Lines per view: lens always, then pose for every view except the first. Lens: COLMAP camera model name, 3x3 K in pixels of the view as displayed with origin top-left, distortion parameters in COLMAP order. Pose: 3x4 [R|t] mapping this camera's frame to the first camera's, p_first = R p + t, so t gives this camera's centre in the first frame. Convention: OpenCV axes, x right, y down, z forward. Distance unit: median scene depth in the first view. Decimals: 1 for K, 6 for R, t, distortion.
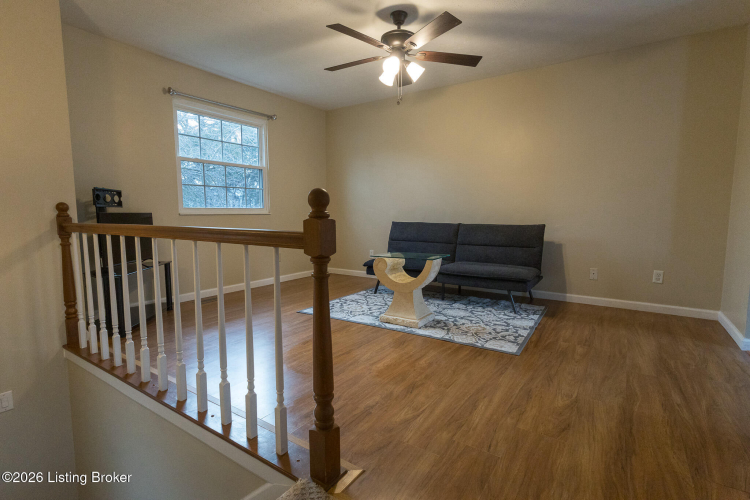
lens RADIAL K [[379.9, 0, 374.0], [0, 379.9, 248.4], [0, 0, 1]] dist [0.001269, 0.000384]
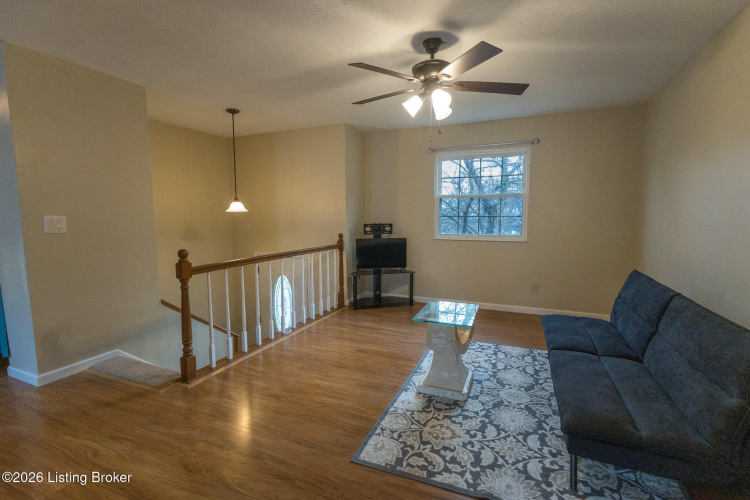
lens RADIAL K [[358.8, 0, 378.8], [0, 358.8, 249.2], [0, 0, 1]] dist [0.004041, 0.000510]
pose [[0.166541, 0.103989, -0.980536, 0.927064], [-0.088968, 0.991952, 0.090089, -0.197479], [0.982013, 0.072233, 0.174452, 0.768058]]
